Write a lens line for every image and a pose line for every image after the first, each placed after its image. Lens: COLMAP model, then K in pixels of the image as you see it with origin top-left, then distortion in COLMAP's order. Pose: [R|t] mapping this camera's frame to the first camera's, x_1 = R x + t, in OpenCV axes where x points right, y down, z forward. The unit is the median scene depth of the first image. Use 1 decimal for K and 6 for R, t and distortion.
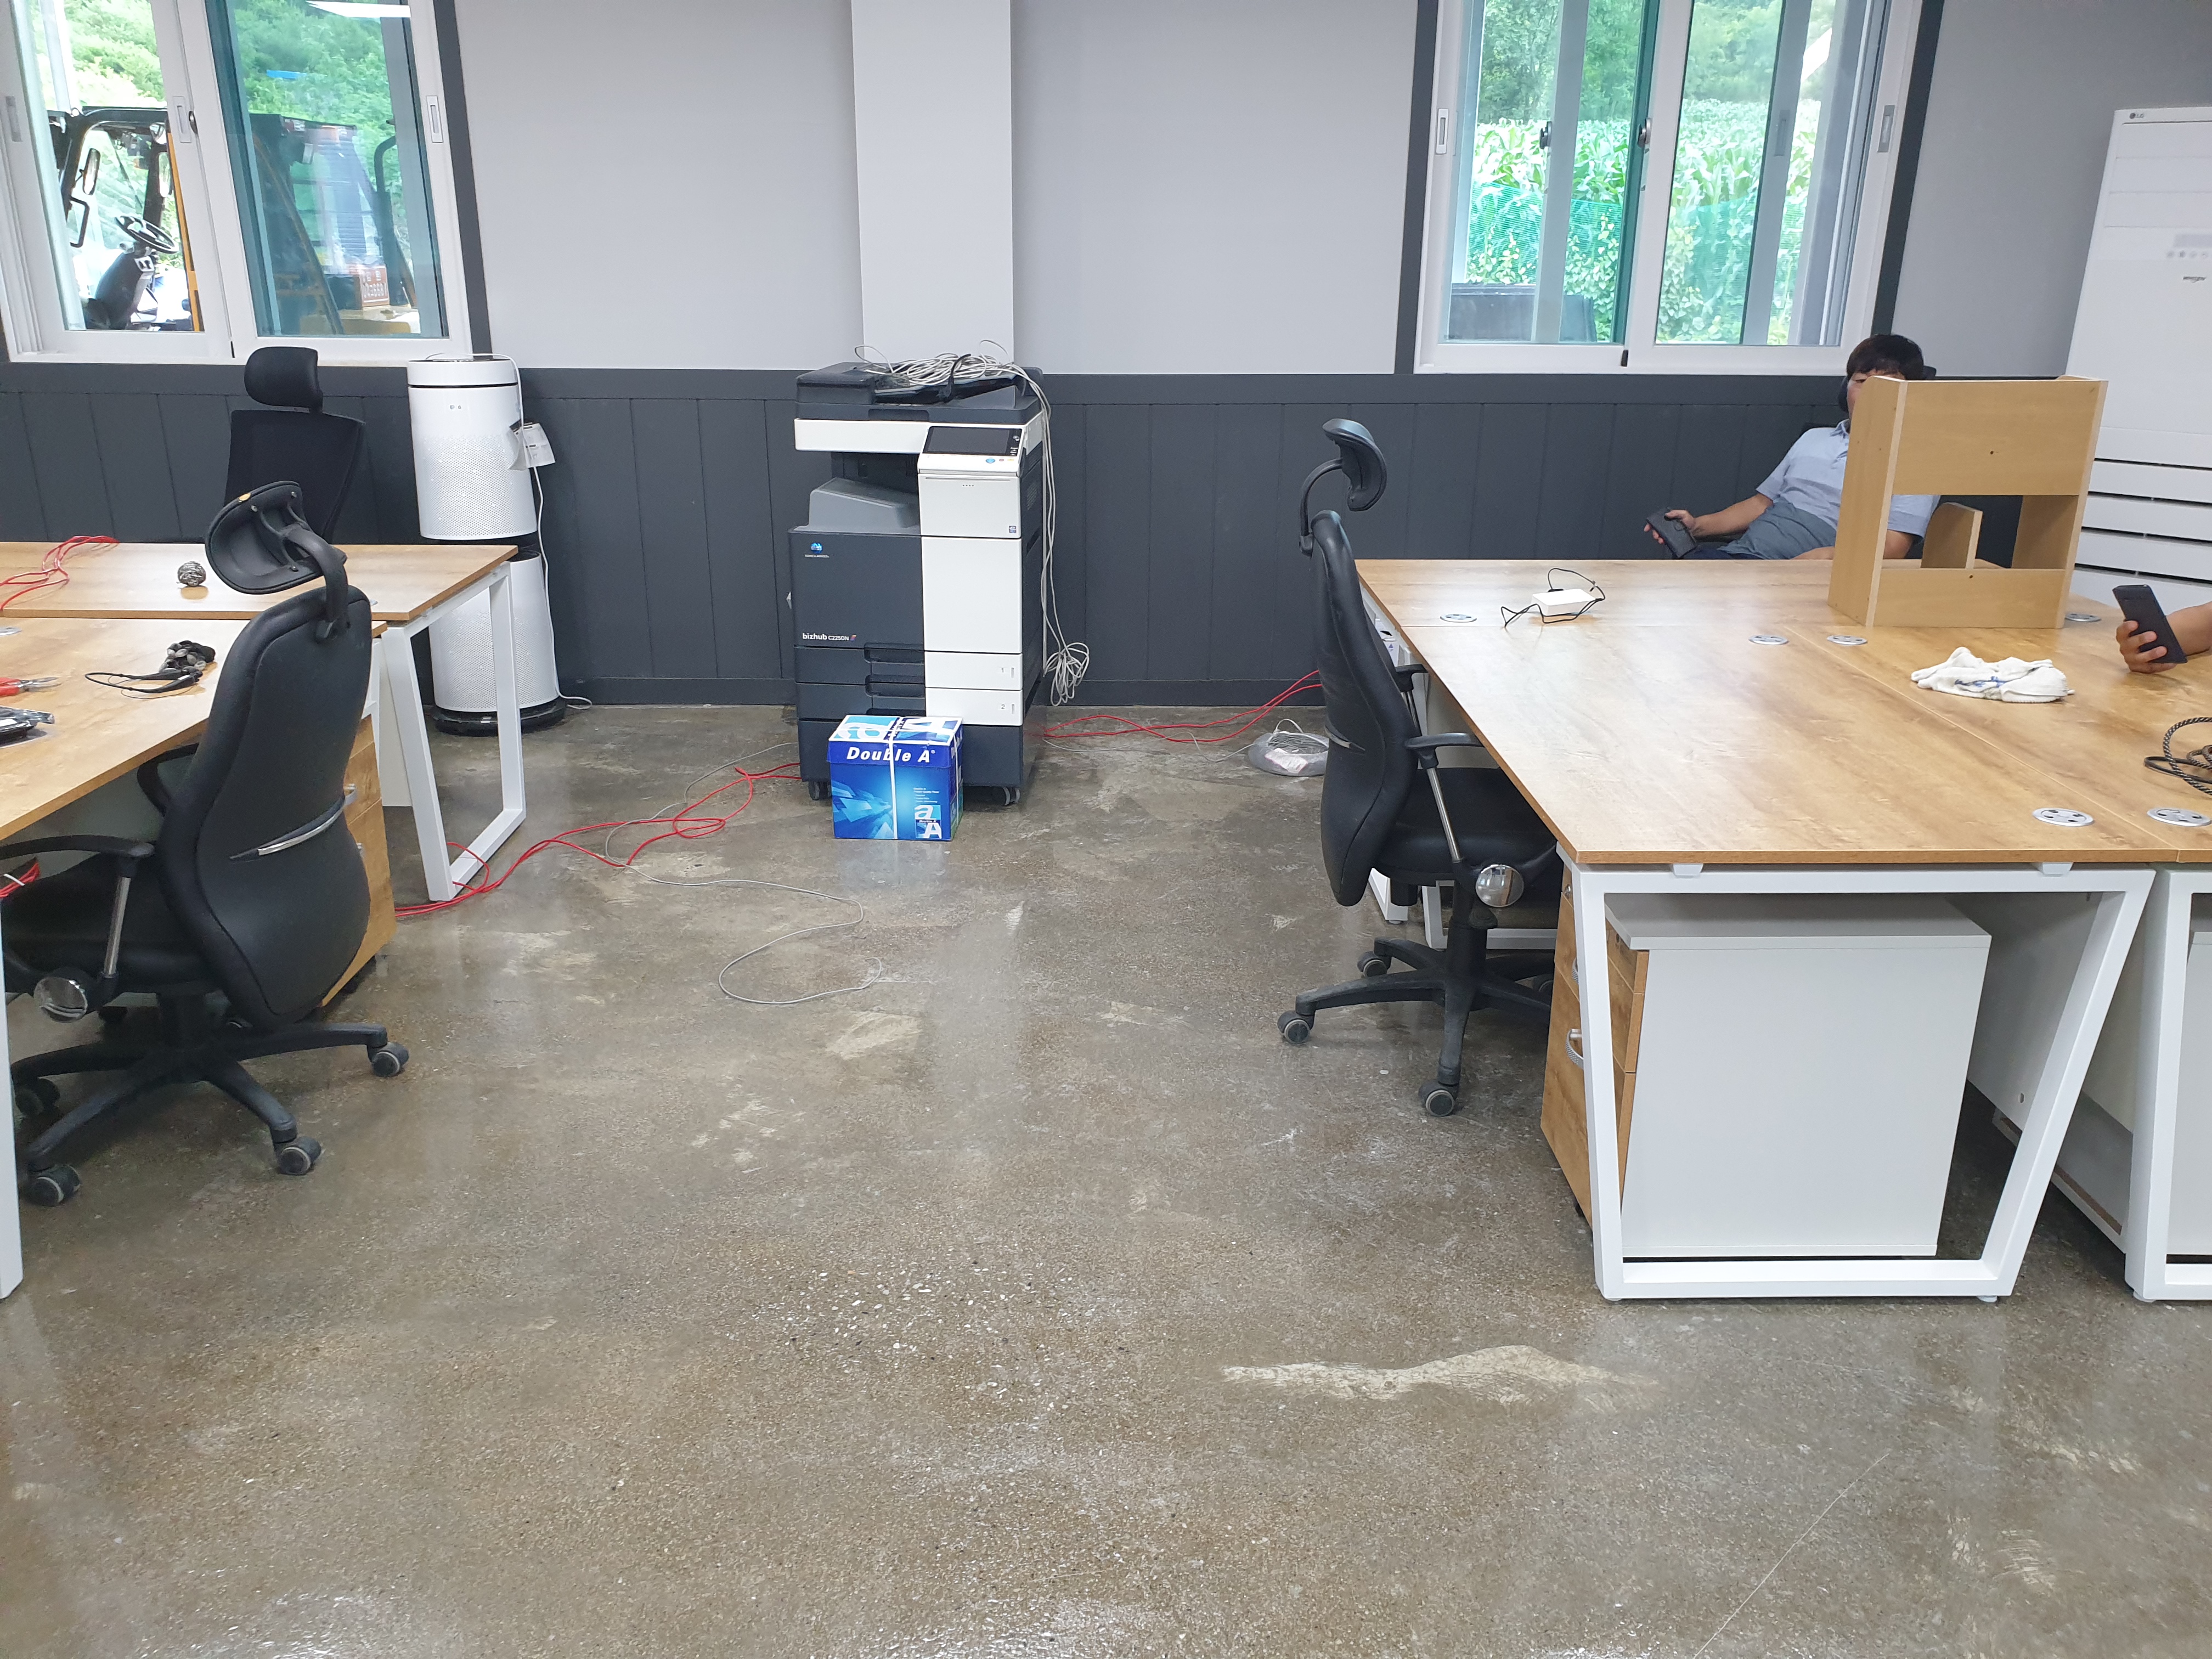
lens RADIAL K [[1713.3, 0, 1106.0], [0, 1713.3, 829.5], [0, 0, 1]] dist [0.008653, 0.001407]
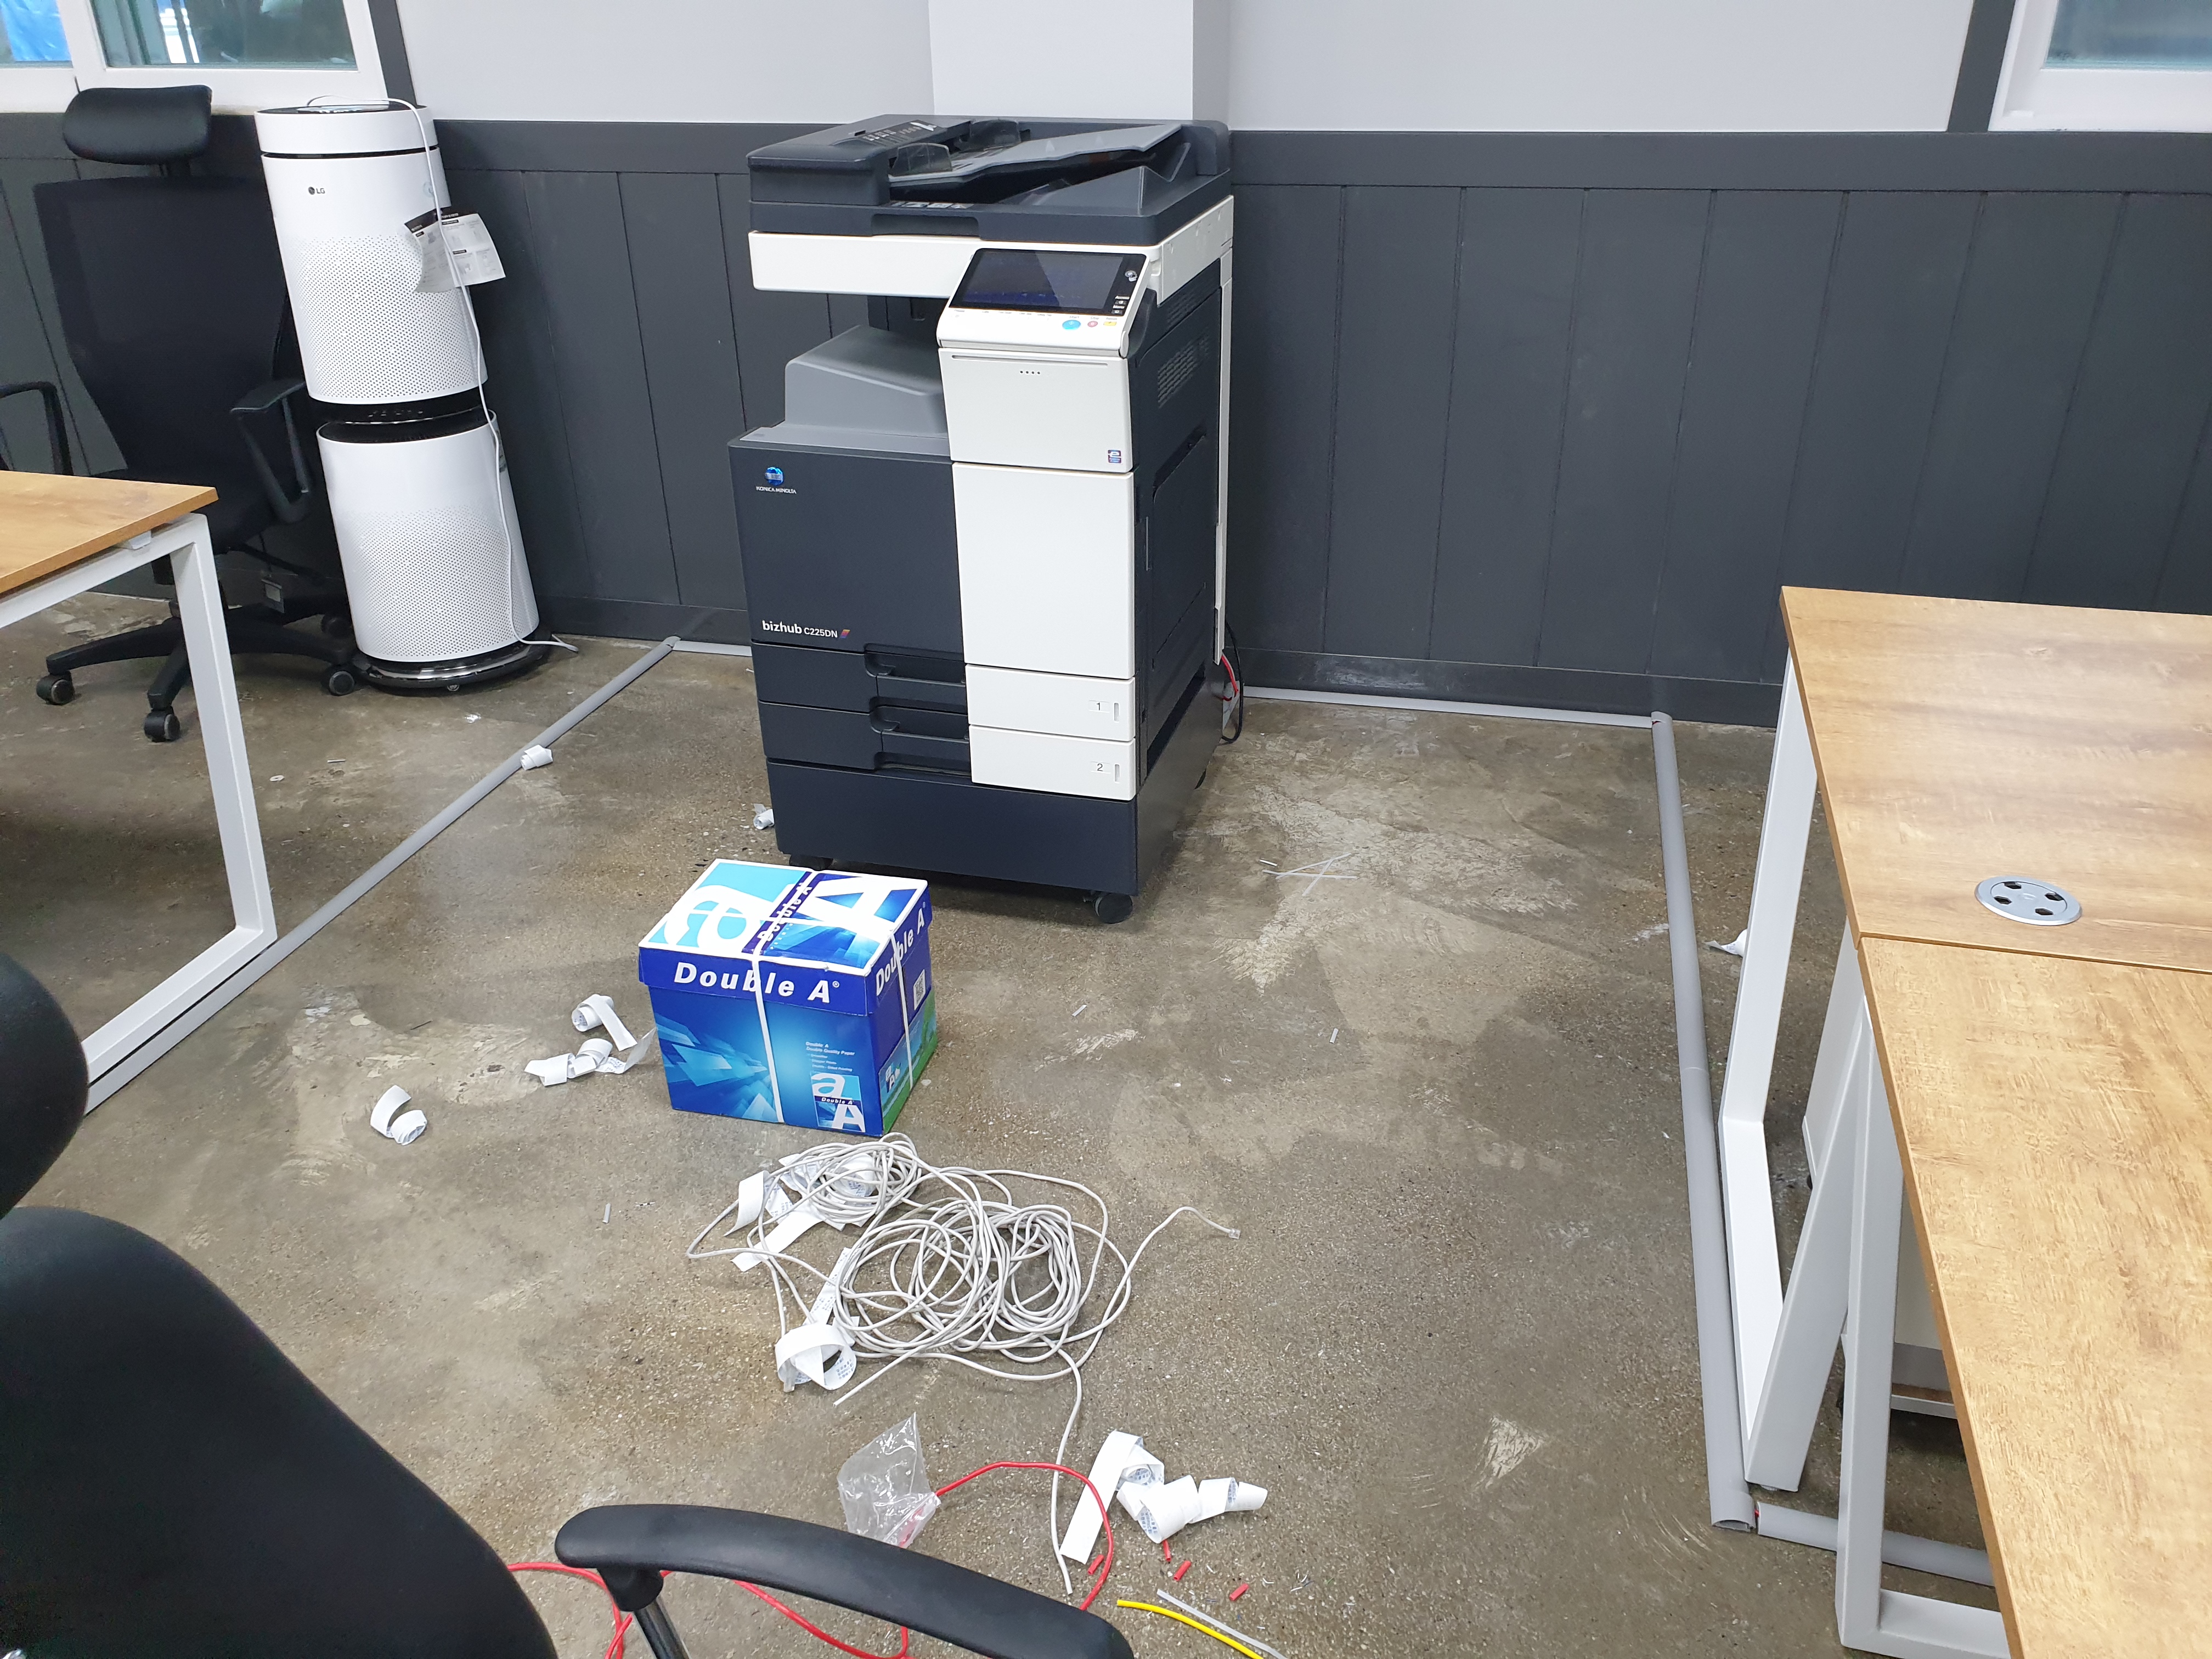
lens RADIAL K [[1645.3, 0, 1125.6], [0, 1645.3, 823.9], [0, 0, 1]] dist [-0.132926, 0.189828]
pose [[0.966228, 0.097035, -0.238721, 0.076298], [-0.047654, 0.977699, 0.204534, -0.165770], [0.253244, -0.186250, 0.949304, 0.504118]]
